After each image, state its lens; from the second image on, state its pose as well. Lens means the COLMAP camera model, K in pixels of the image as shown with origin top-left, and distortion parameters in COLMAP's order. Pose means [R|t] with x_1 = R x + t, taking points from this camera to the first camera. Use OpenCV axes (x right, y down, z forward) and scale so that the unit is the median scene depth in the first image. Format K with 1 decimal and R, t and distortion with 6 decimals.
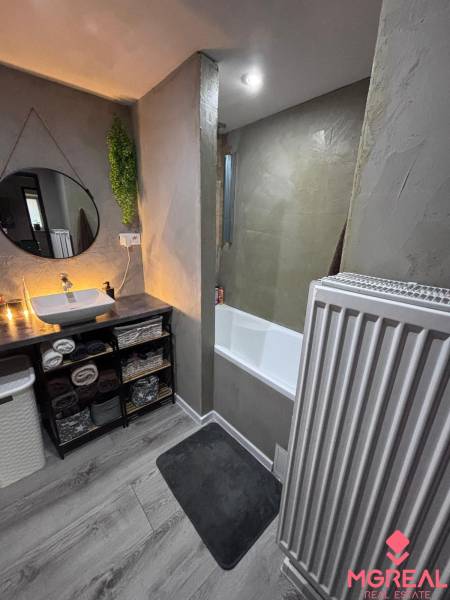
lens RADIAL K [[239.9, 0, 225.0], [0, 239.9, 300.0], [0, 0, 1]] dist [-0.002603, 0.001996]
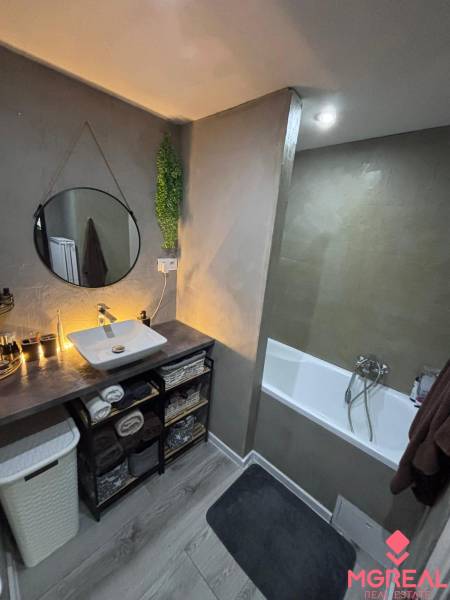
lens RADIAL K [[239.9, 0, 225.0], [0, 239.9, 300.0], [0, 0, 1]] dist [-0.002603, 0.001996]
pose [[0.994736, 0.032828, 0.097068, -0.302247], [-0.030961, 0.999307, -0.020684, -0.120616], [-0.097680, 0.017570, 0.995063, 0.070541]]
